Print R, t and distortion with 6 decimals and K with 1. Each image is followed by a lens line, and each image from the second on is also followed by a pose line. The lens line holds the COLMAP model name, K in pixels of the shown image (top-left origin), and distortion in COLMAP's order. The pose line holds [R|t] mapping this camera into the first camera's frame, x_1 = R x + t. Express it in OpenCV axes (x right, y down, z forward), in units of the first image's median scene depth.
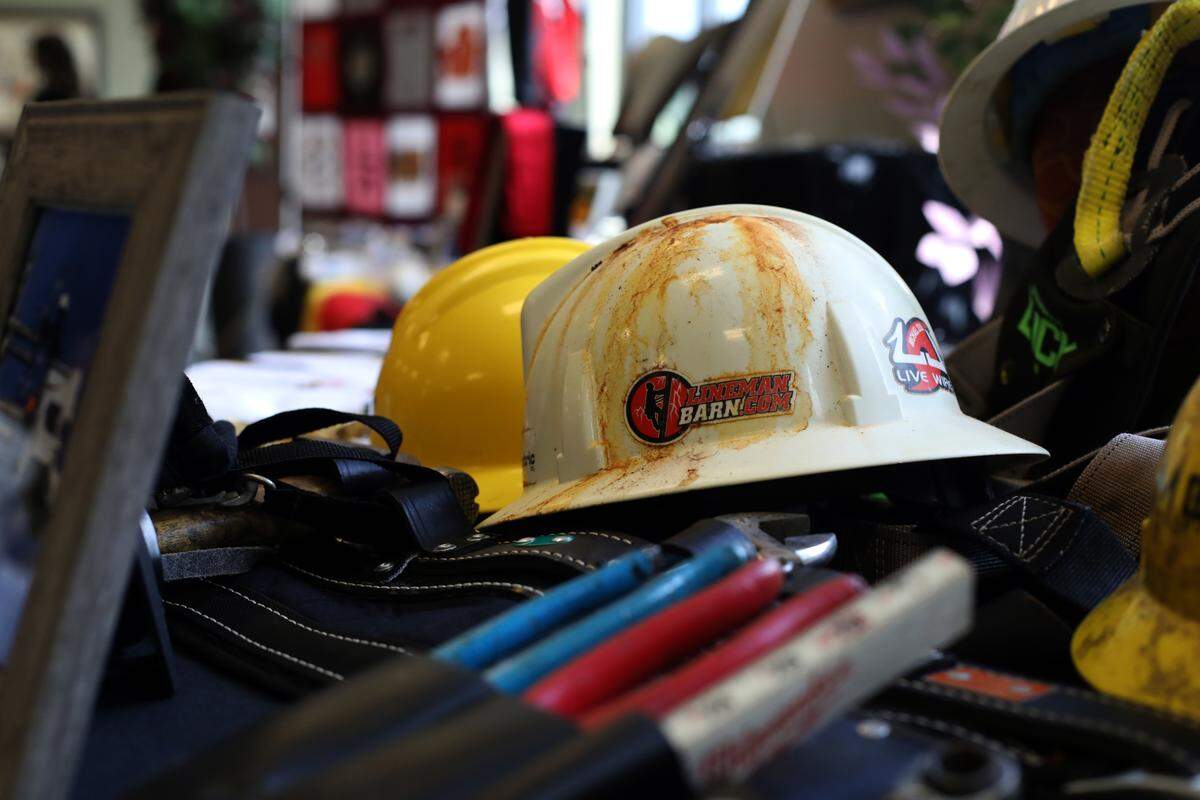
lens RADIAL K [[1754.8, 0, 600.0], [0, 1754.8, 400.0], [0, 0, 1]] dist [-0.006931, -0.206807]
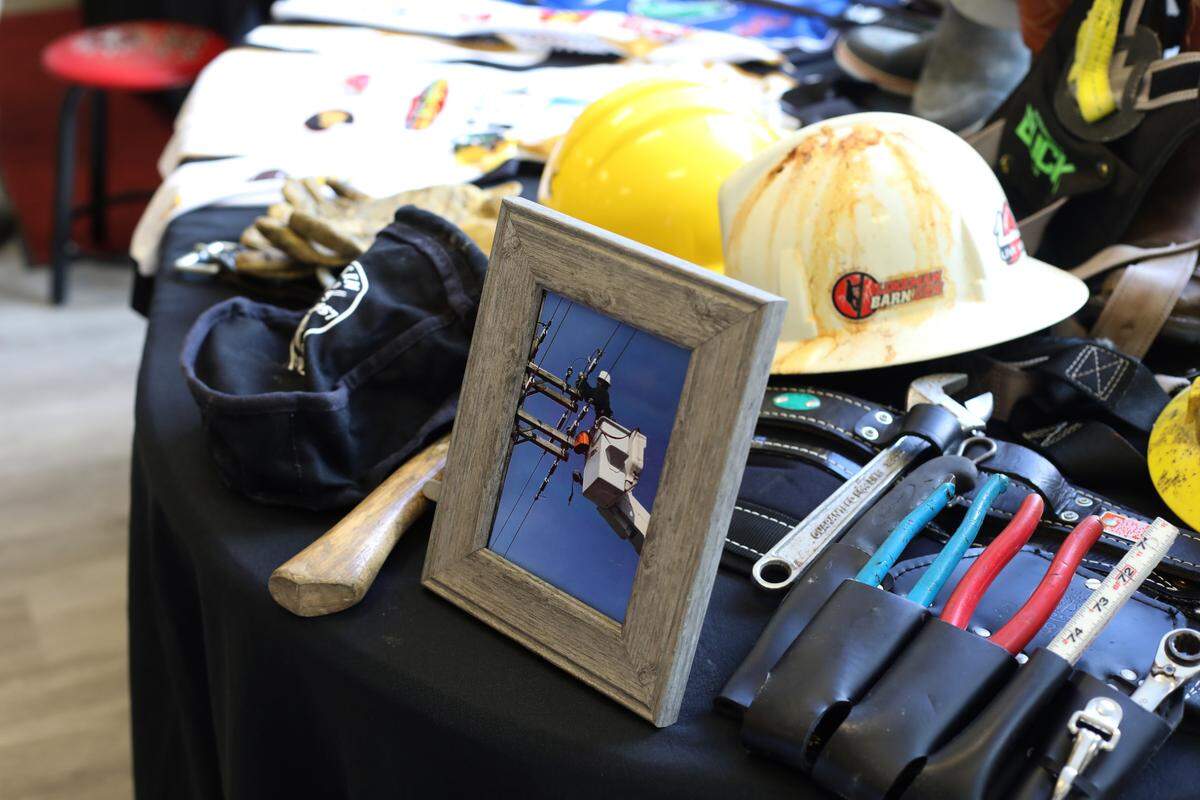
lens RADIAL K [[1754.8, 0, 600.0], [0, 1754.8, 400.0], [0, 0, 1]] dist [-0.006931, -0.206807]
pose [[0.981241, -0.095776, 0.167310, -0.436428], [0.031677, 0.936166, 0.350127, -0.440932], [-0.190164, -0.338259, 0.921639, -0.361241]]
